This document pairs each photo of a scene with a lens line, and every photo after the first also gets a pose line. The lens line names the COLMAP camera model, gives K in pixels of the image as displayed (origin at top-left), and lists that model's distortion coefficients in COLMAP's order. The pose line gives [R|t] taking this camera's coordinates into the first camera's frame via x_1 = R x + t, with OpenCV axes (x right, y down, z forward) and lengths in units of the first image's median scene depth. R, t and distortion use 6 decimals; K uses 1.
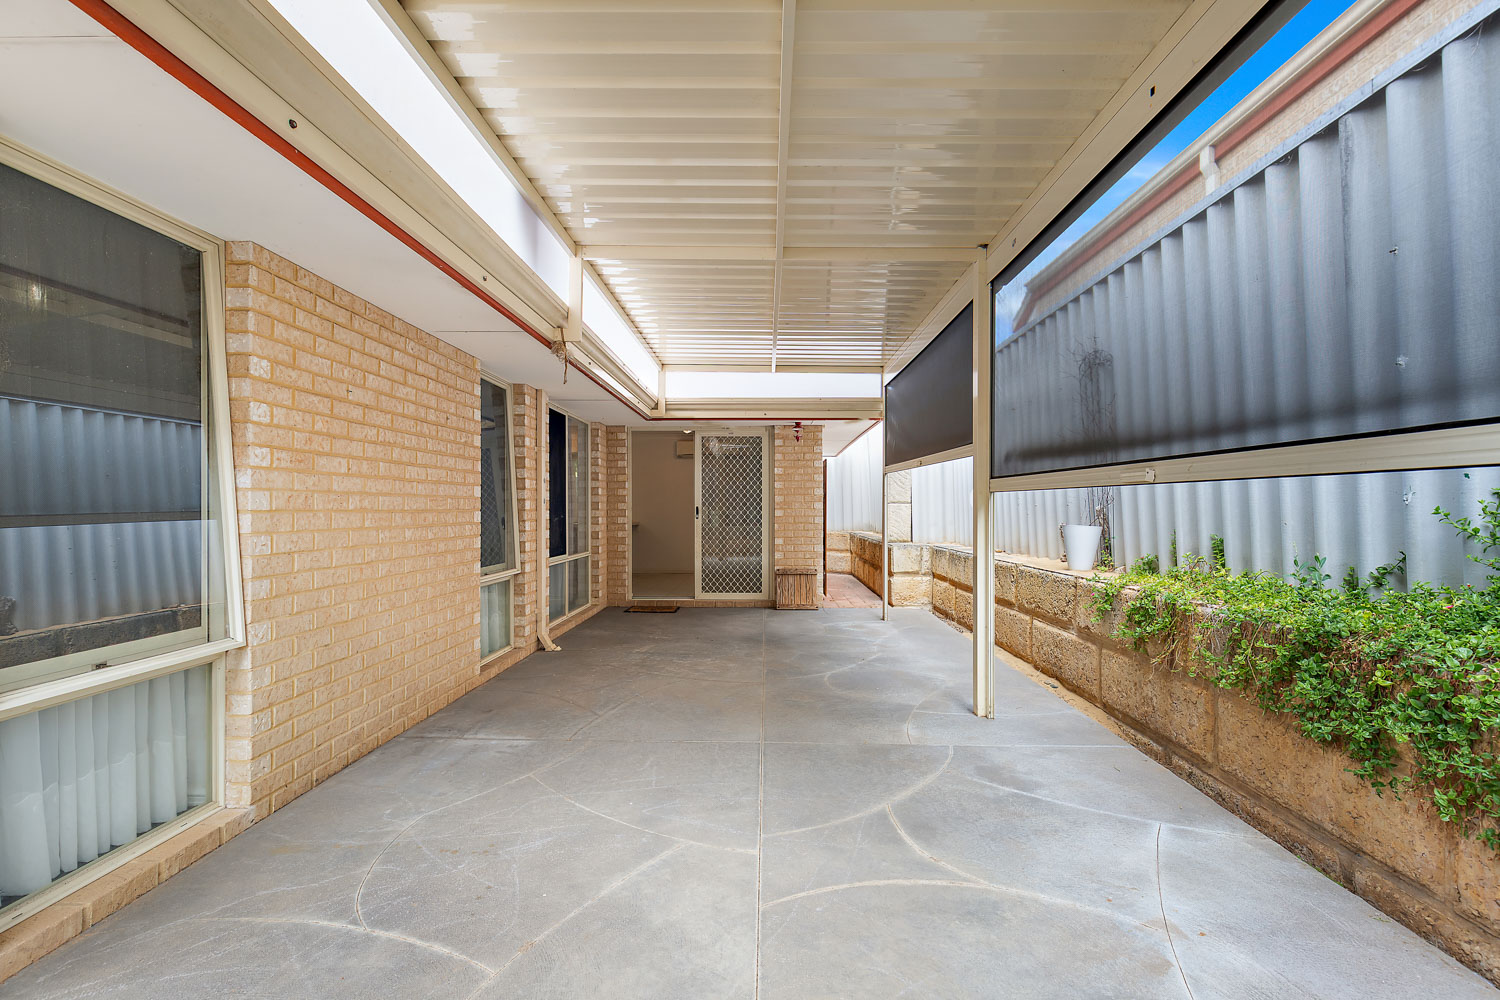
lens RADIAL K [[677.7, 0, 750.3], [0, 677.7, 507.4], [0, 0, 1]] dist [0.007658, -0.001156]
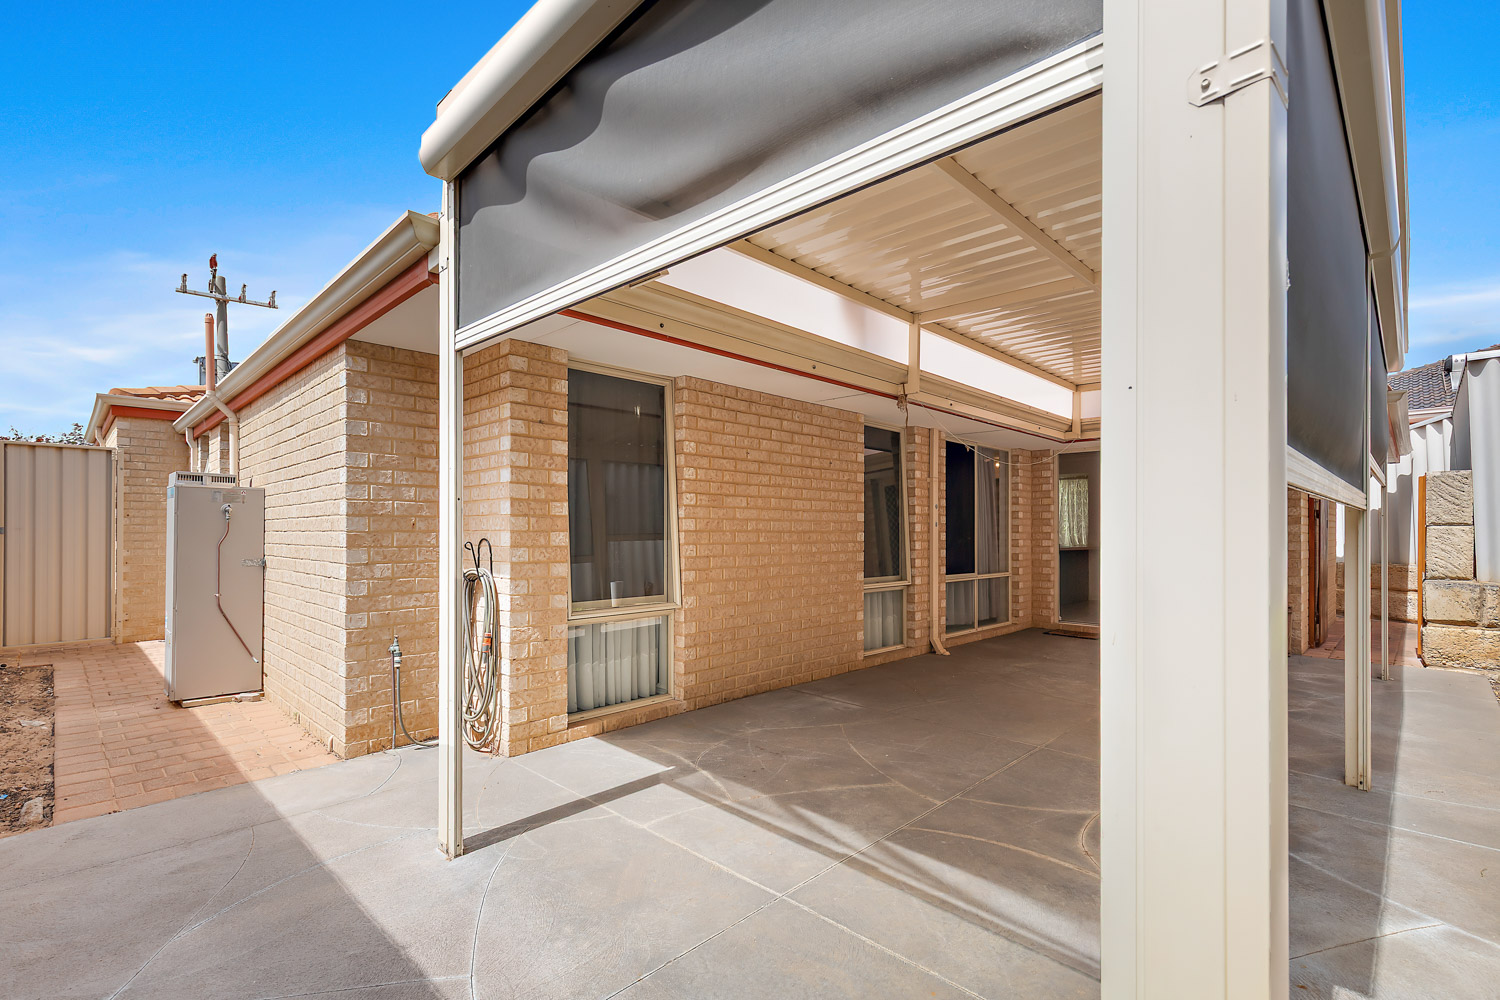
lens RADIAL K [[677.7, 0, 742.9], [0, 677.7, 529.6], [0, 0, 1]] dist [0.007658, -0.001156]
pose [[0.726939, 0.001336, -0.686701, 0.427120], [-0.003092, 0.999994, -0.001328, 0.003329], [0.686695, 0.003089, 0.726939, -0.116027]]
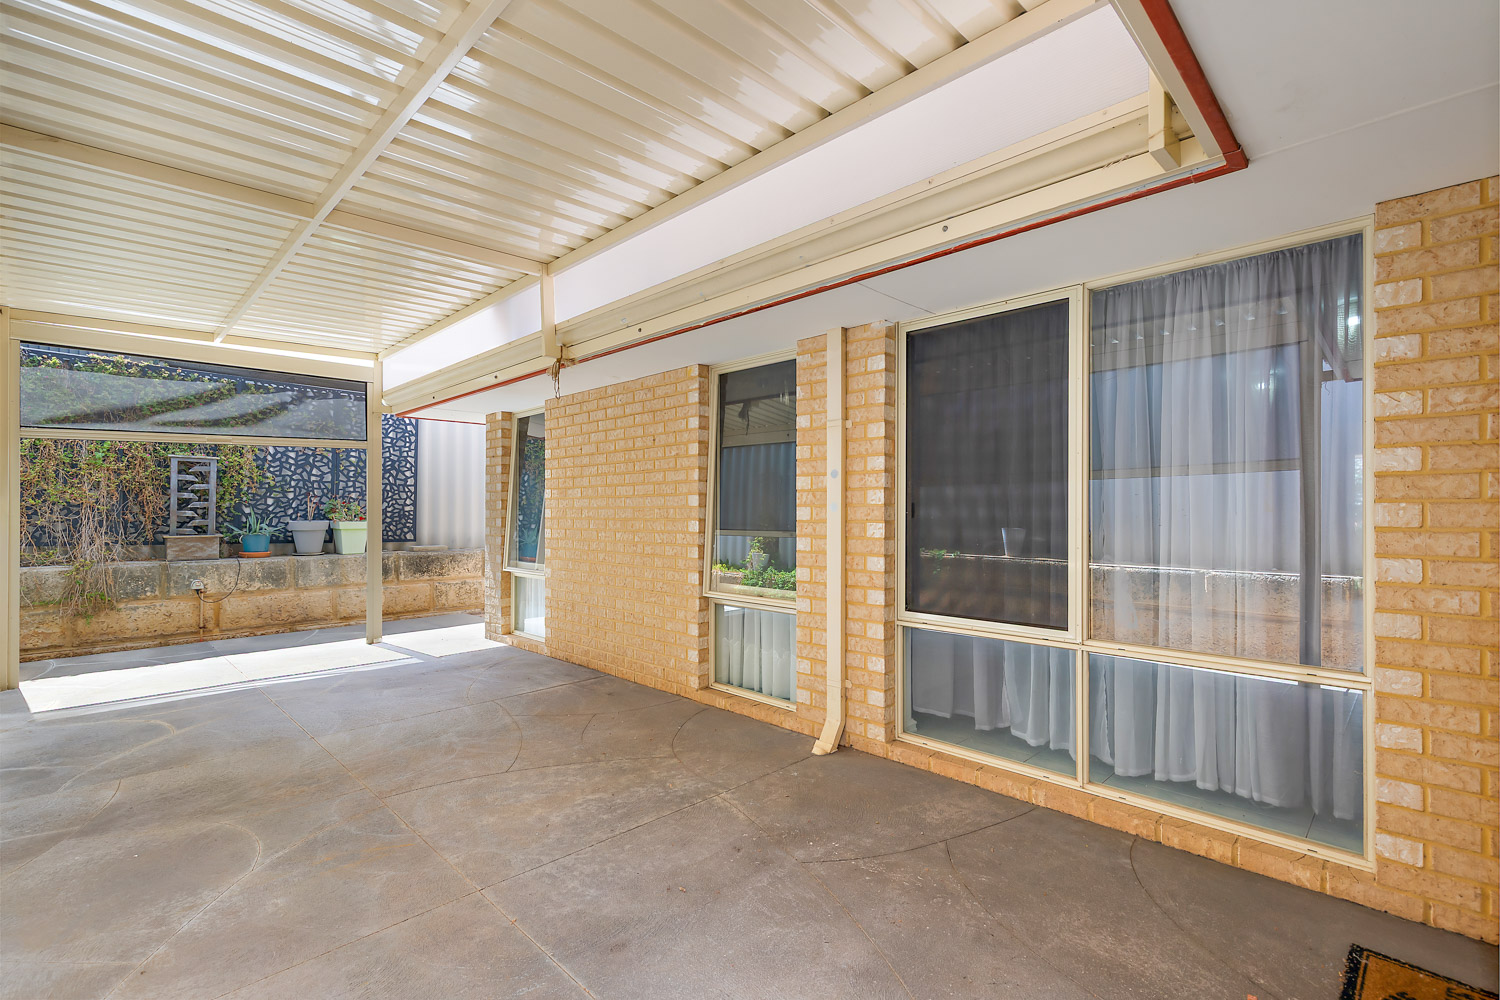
lens RADIAL K [[677.7, 0, 750.5], [0, 677.7, 506.8], [0, 0, 1]] dist [0.007658, -0.001156]
pose [[-0.684281, -0.011647, -0.729126, 0.345930], [-0.001869, 0.999897, -0.014218, -0.000686], [0.729216, -0.008367, -0.684232, 2.330701]]
